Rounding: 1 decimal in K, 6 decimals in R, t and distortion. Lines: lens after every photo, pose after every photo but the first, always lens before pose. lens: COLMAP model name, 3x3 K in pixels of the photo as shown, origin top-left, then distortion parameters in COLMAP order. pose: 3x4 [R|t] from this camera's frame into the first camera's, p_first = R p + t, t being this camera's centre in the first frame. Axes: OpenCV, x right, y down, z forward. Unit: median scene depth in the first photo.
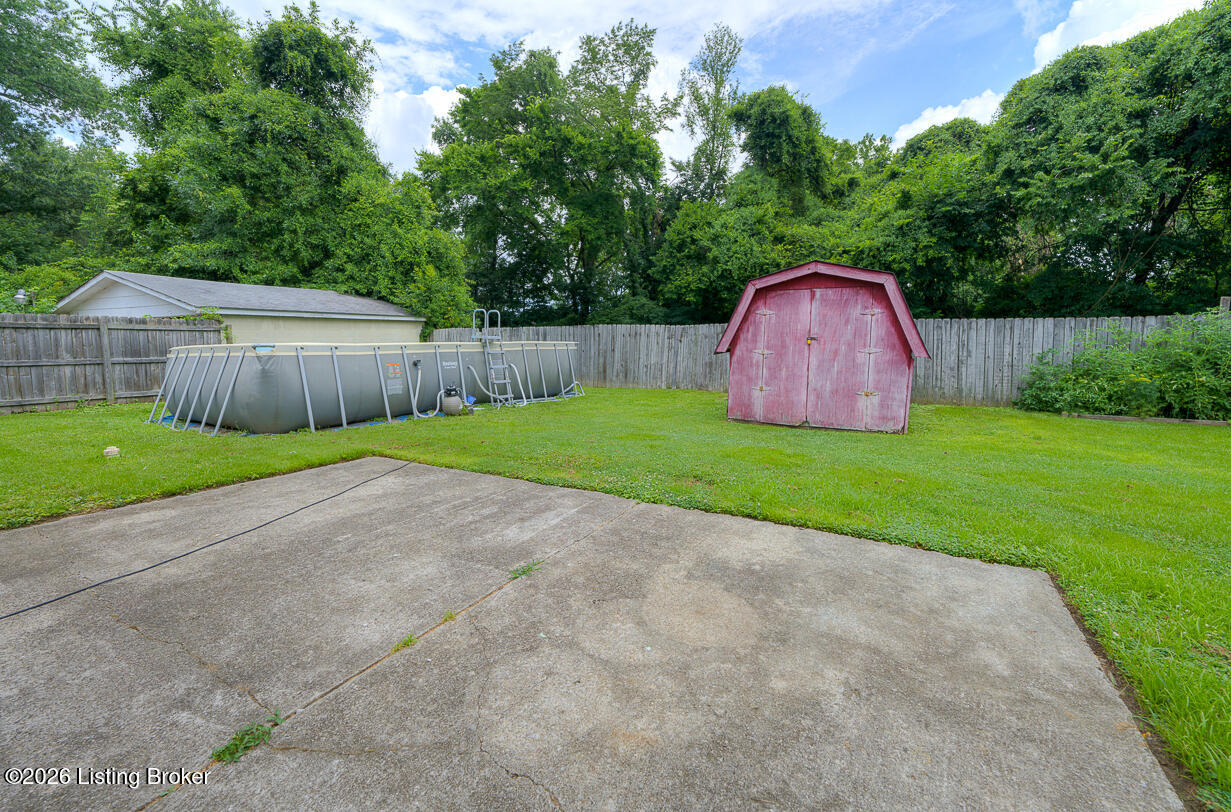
lens RADIAL K [[504.8, 0, 610.1], [0, 504.8, 468.9], [0, 0, 1]] dist [0.000754, -0.000077]
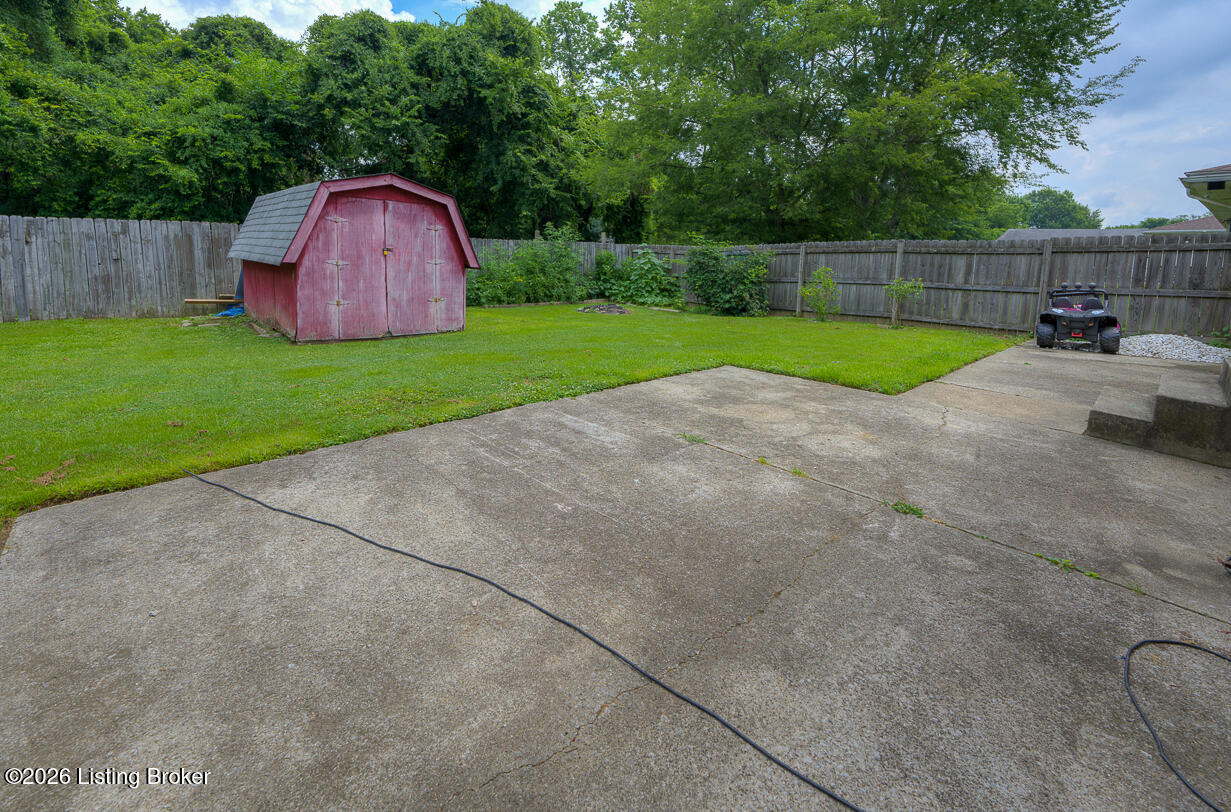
lens RADIAL K [[518.7, 0, 615.5], [0, 518.7, 406.0], [0, 0, 1]] dist [0.000539, 0.000652]
pose [[0.272240, -0.255027, 0.927818, -0.531075], [0.209528, 0.956812, 0.201517, -0.070410], [-0.939140, 0.139543, 0.313918, 0.282050]]
